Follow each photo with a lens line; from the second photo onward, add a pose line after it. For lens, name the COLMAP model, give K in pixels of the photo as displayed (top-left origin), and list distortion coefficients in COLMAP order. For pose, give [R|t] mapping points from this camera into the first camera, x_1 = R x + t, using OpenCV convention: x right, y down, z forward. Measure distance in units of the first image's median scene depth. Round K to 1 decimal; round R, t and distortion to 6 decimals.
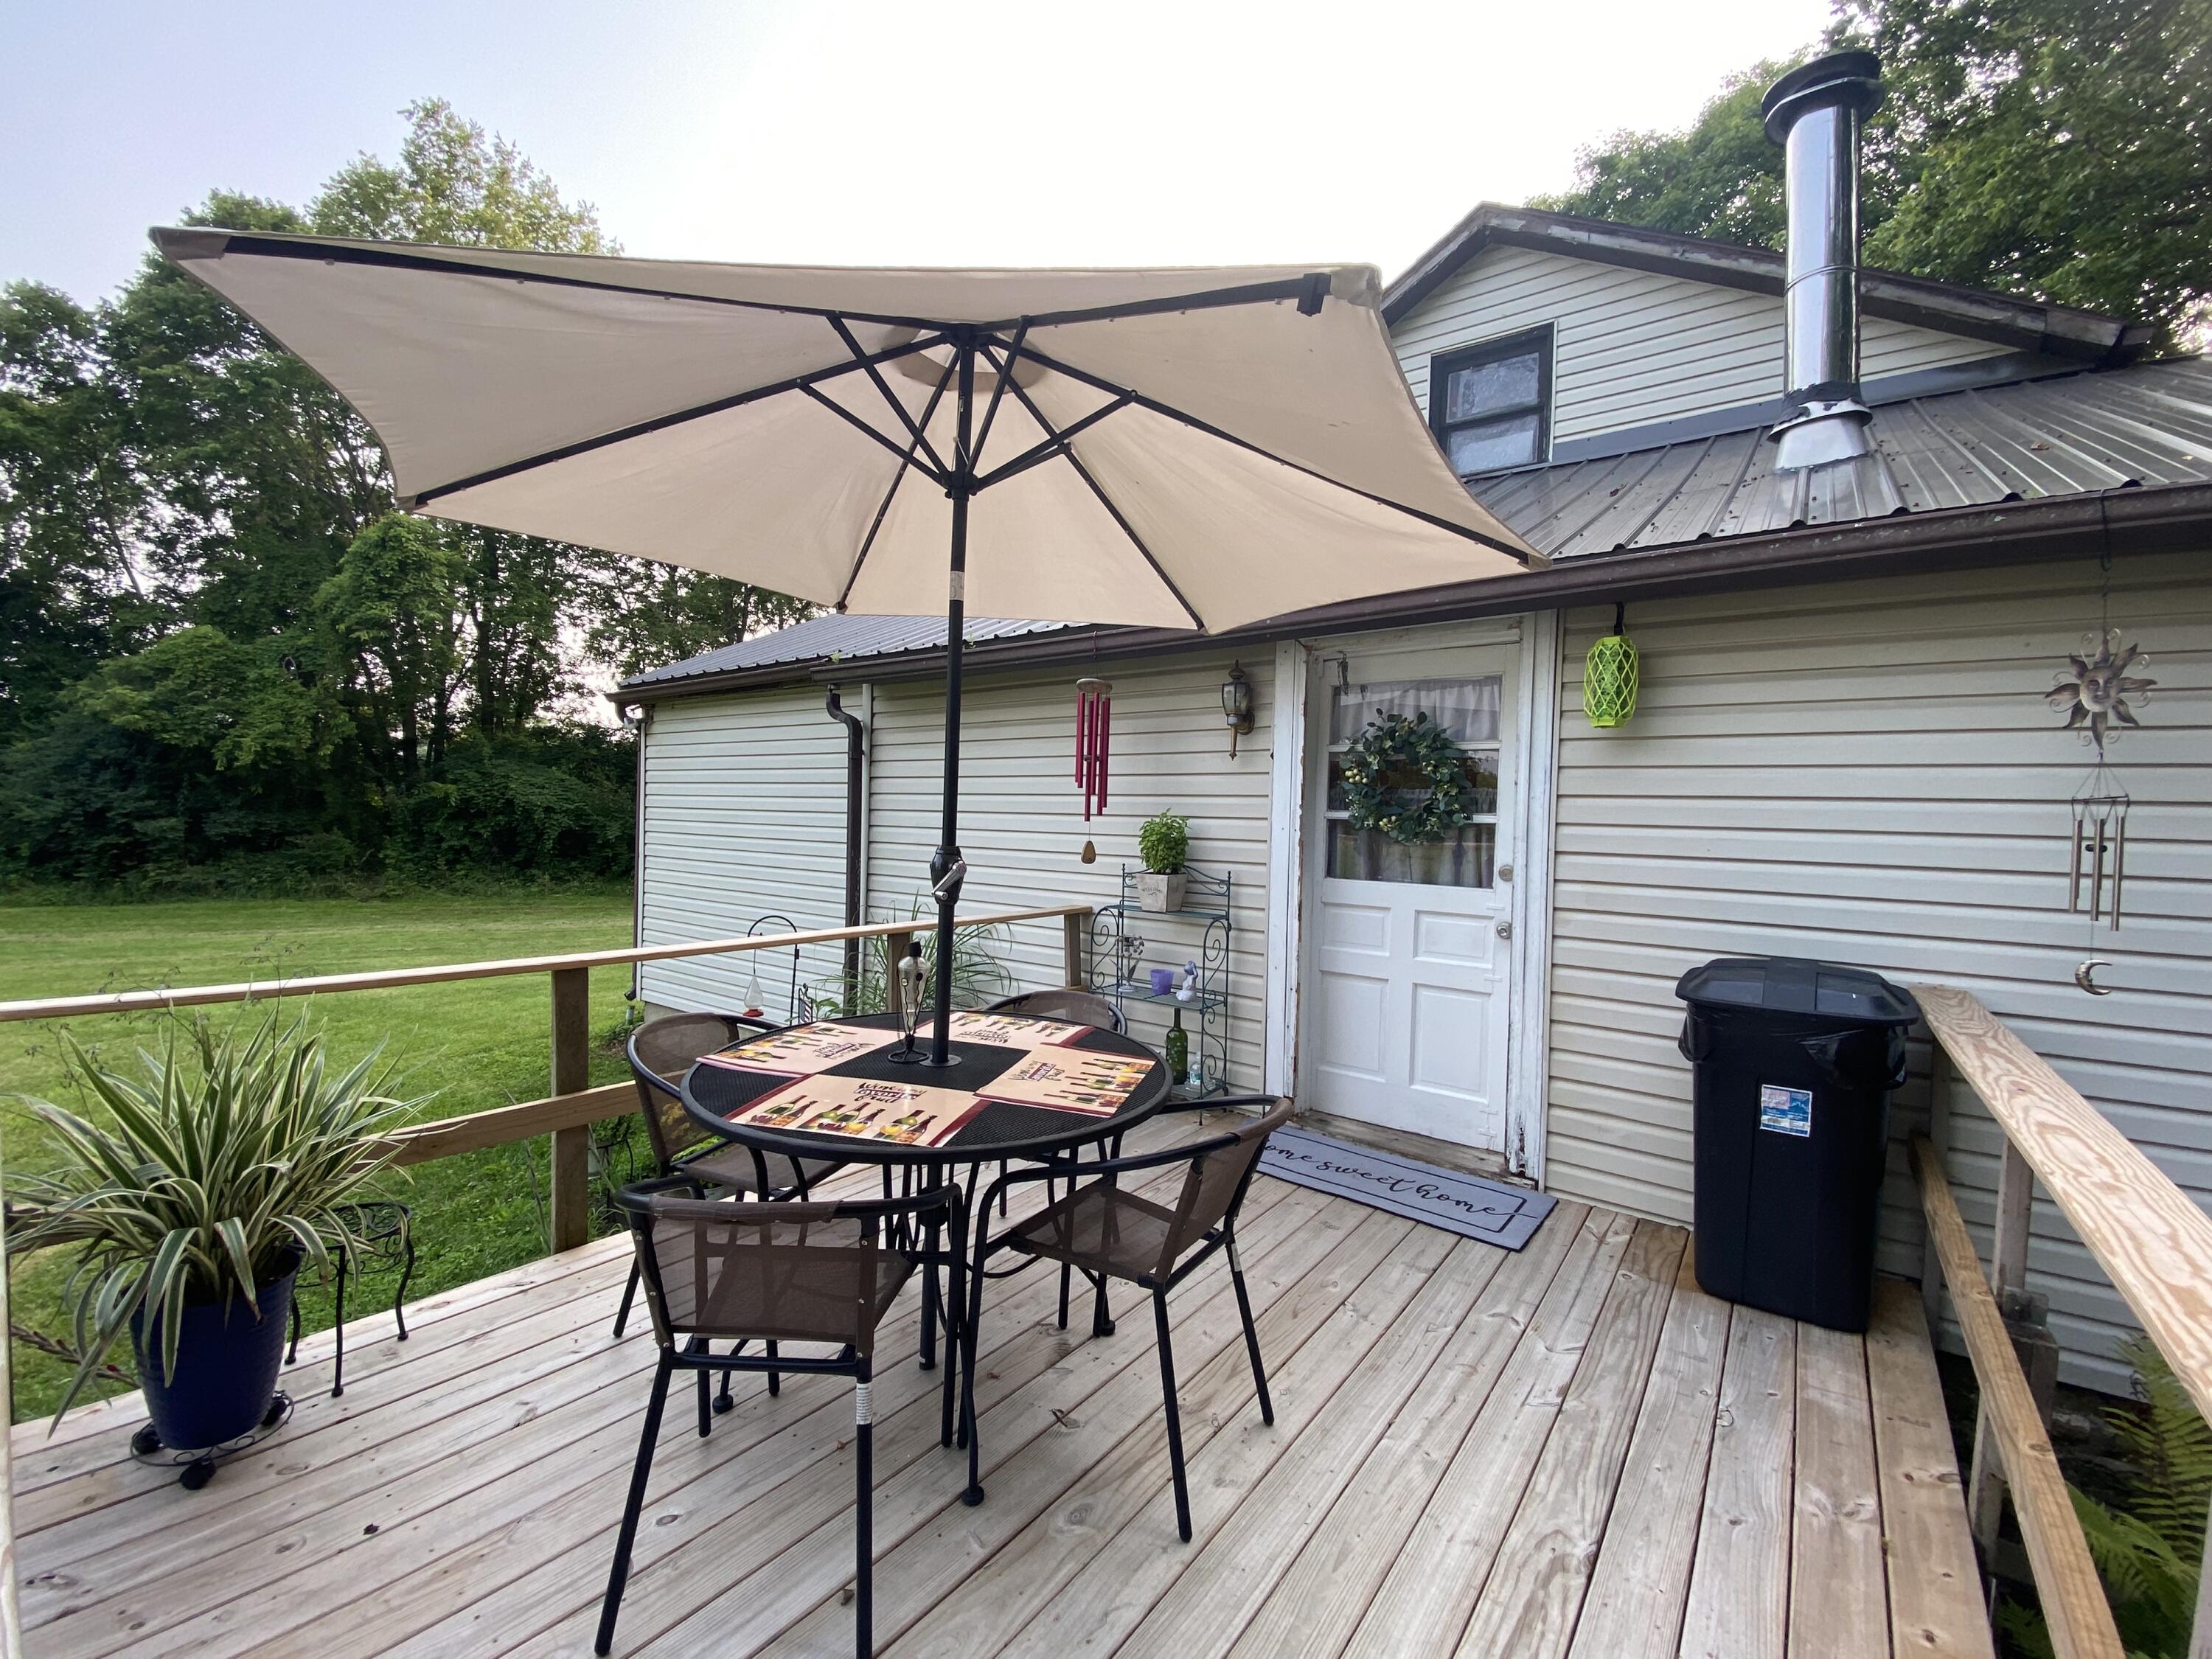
lens RADIAL K [[902.4, 0, 1089.1], [0, 902.4, 830.5], [0, 0, 1]] dist [0.008779, -0.000144]
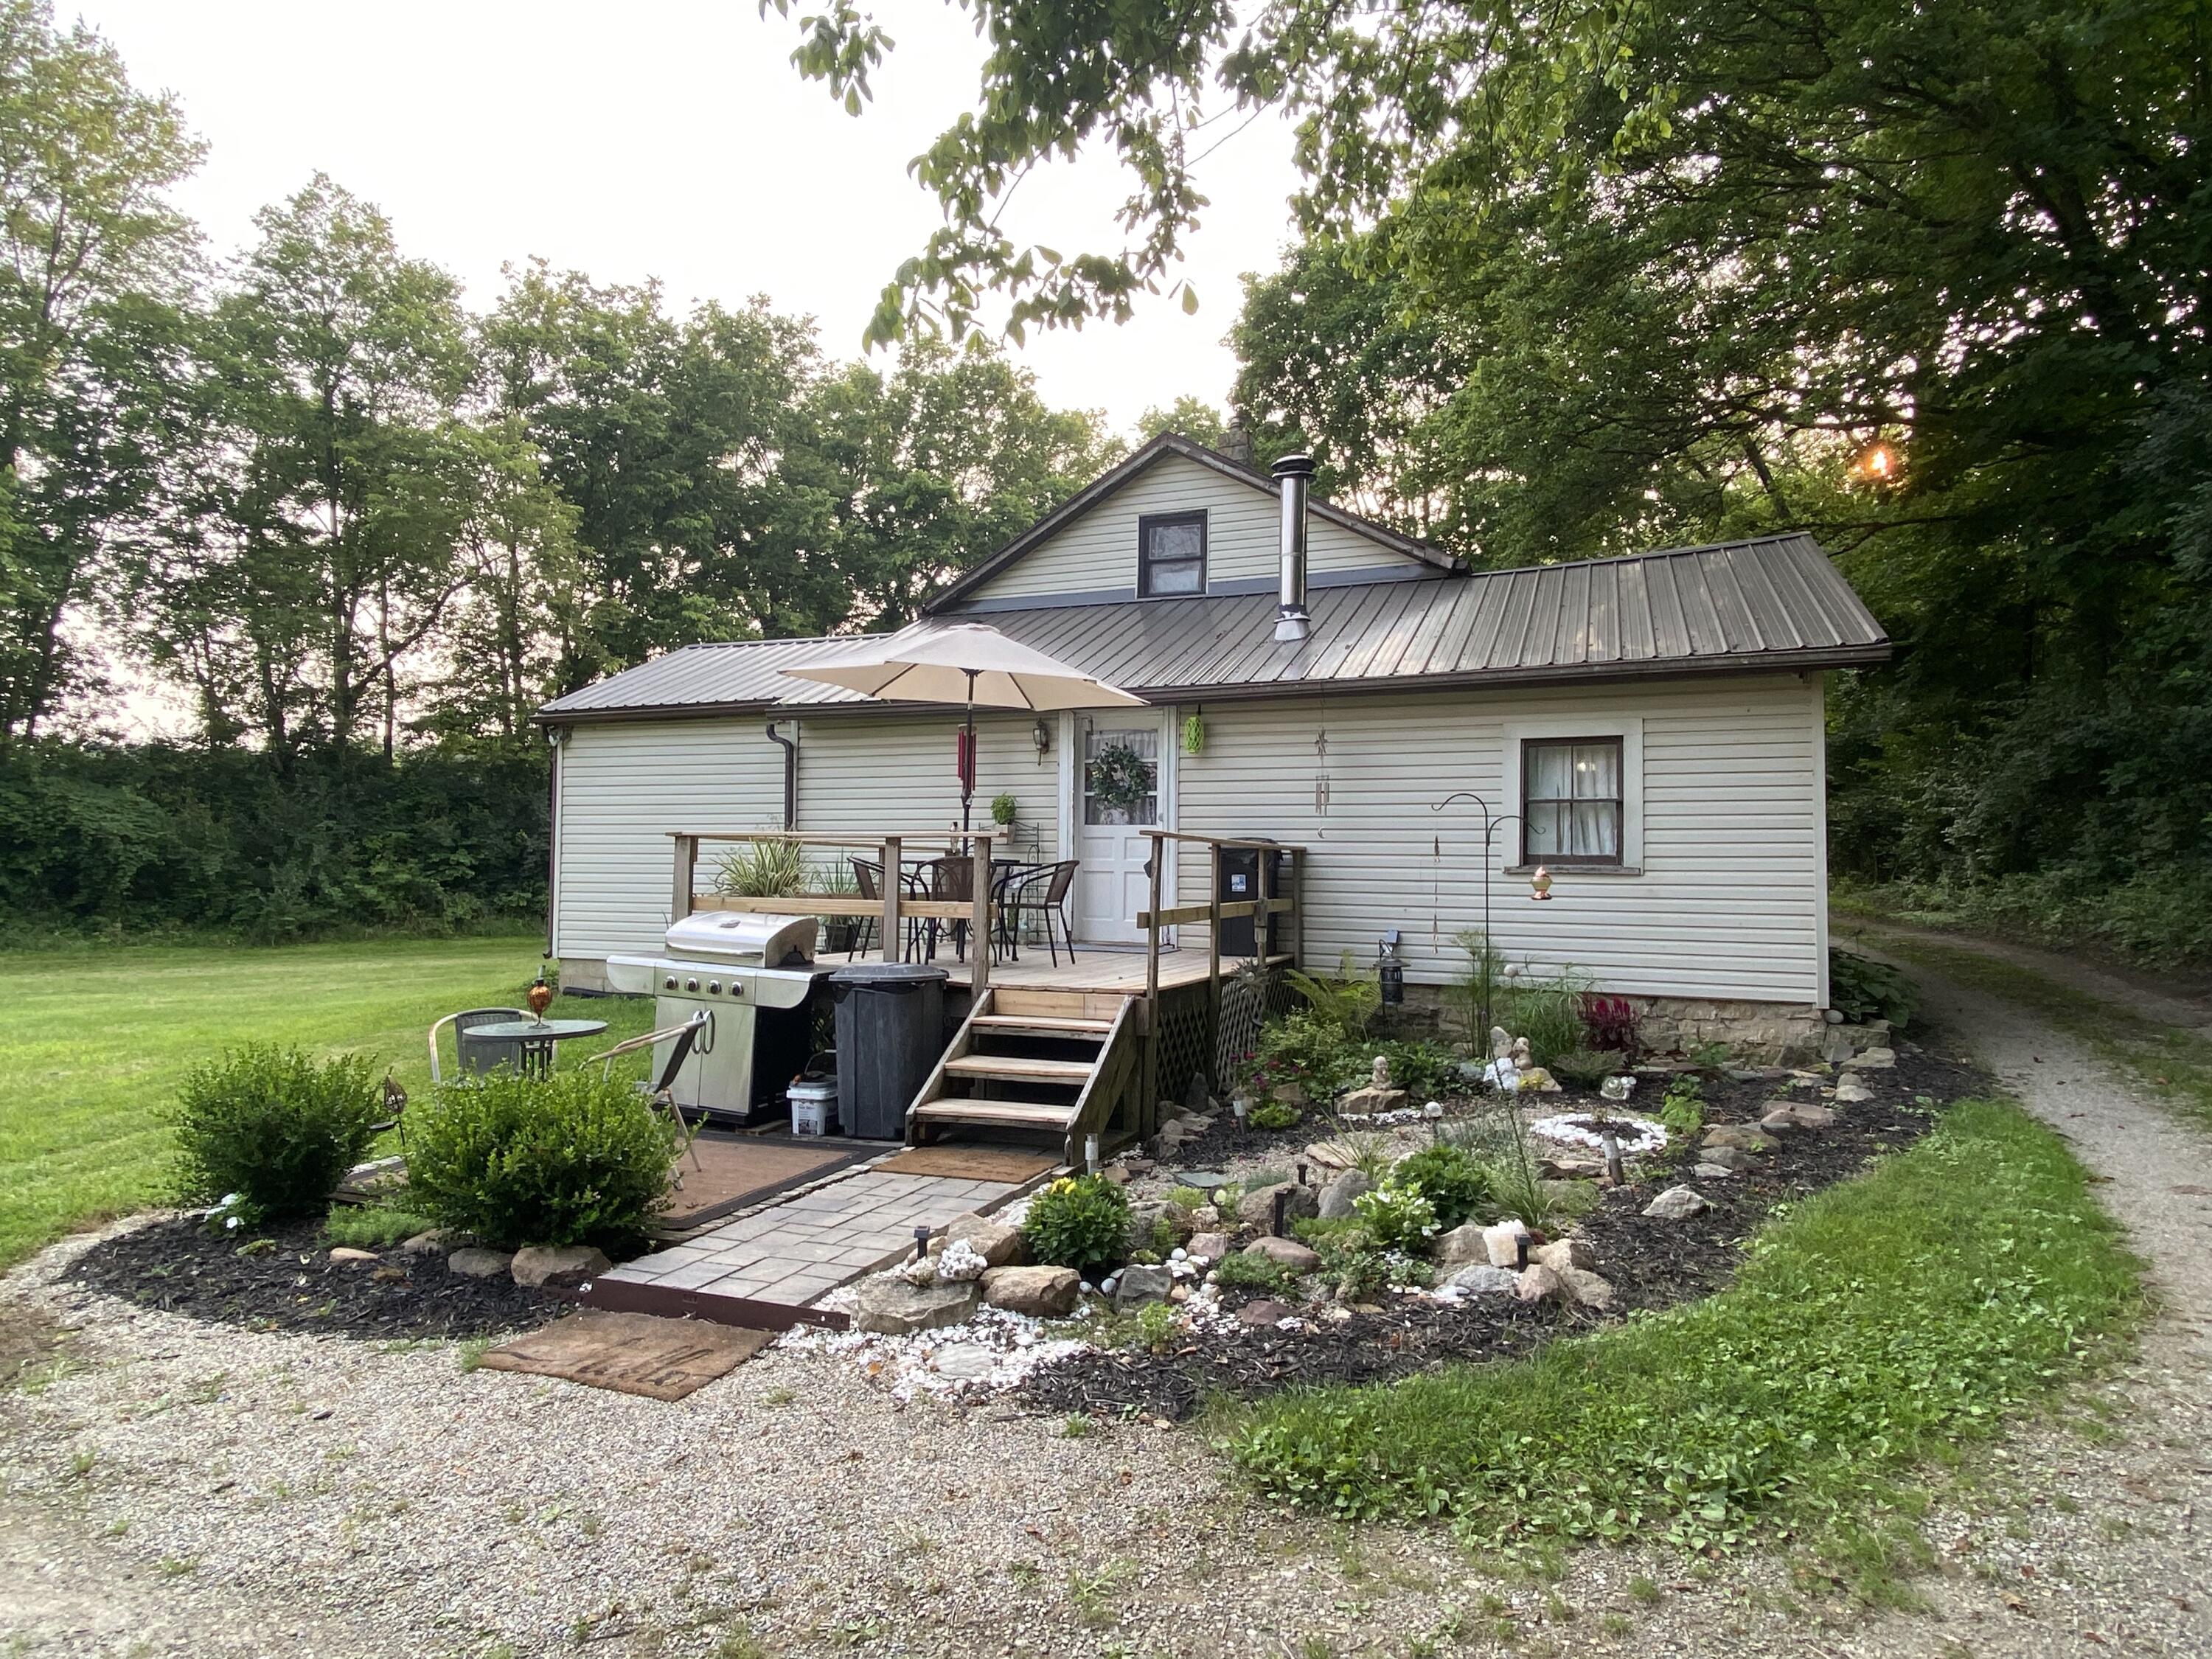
lens RADIAL K [[1240.4, 0, 1107.0], [0, 1240.4, 833.3], [0, 0, 1]] dist [-0.001382, -0.000126]
pose [[0.957703, -0.004764, 0.287719, -0.351342], [0.017657, 0.998952, -0.042234, 0.136127], [-0.287216, 0.045528, 0.956783, -1.202584]]
